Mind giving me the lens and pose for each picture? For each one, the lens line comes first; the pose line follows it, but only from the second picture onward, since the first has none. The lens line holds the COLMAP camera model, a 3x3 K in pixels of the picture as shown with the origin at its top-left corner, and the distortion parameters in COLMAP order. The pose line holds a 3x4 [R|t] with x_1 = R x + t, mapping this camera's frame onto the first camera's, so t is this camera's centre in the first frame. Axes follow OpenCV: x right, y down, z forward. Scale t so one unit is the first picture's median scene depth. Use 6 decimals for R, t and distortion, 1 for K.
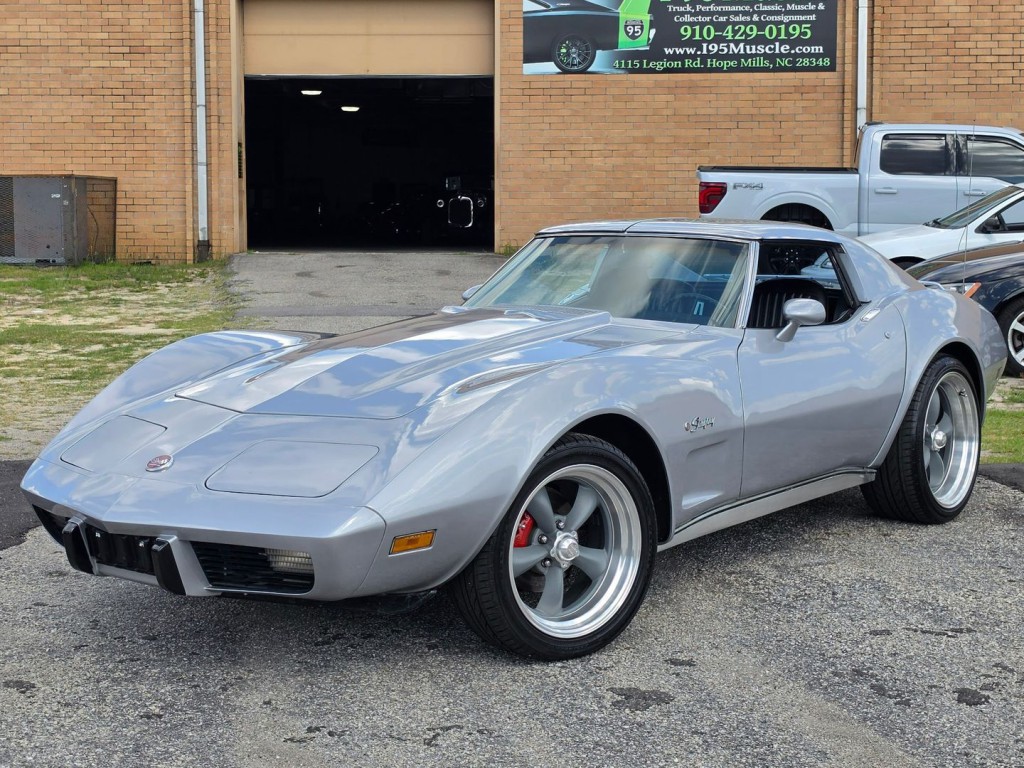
lens RADIAL K [[1517.9, 0, 512.7], [0, 1517.9, 333.3], [0, 0, 1]] dist [0.202774, -0.609947]
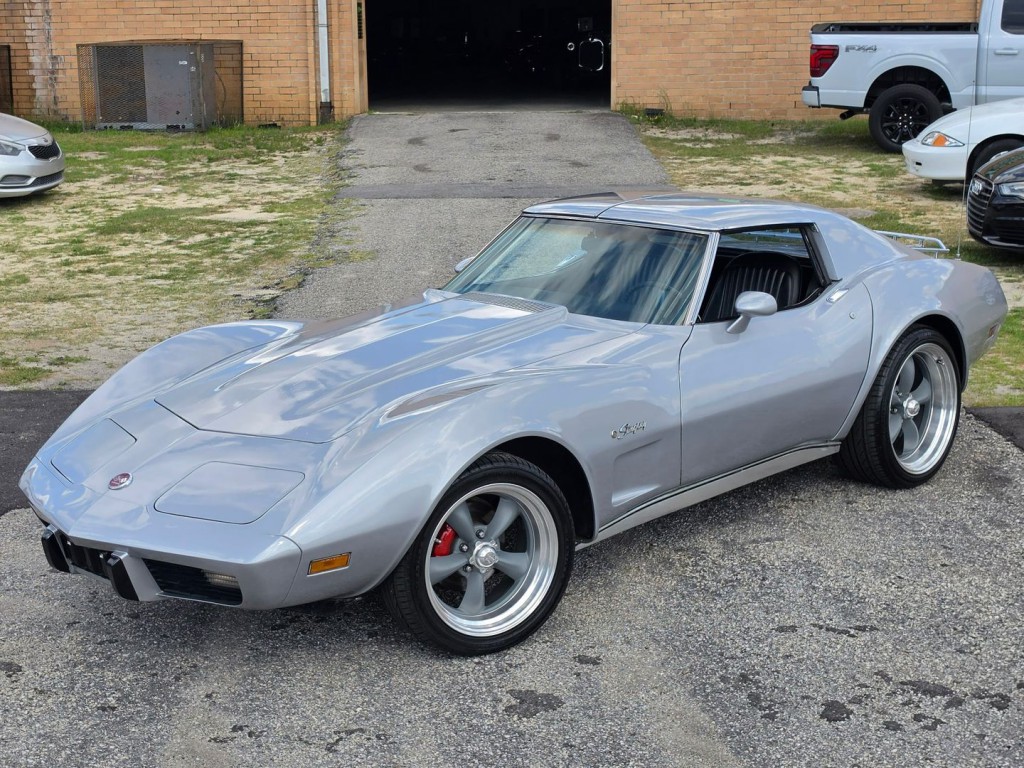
lens RADIAL K [[1493.9, 0, 456.3], [0, 1493.9, 352.8], [0, 0, 1]] dist [0.225632, -0.770731]
pose [[0.992787, 0.007105, -0.119680, 0.114094], [0.006361, 0.993715, 0.111757, -0.101342], [0.119722, -0.111712, 0.986502, -0.048461]]
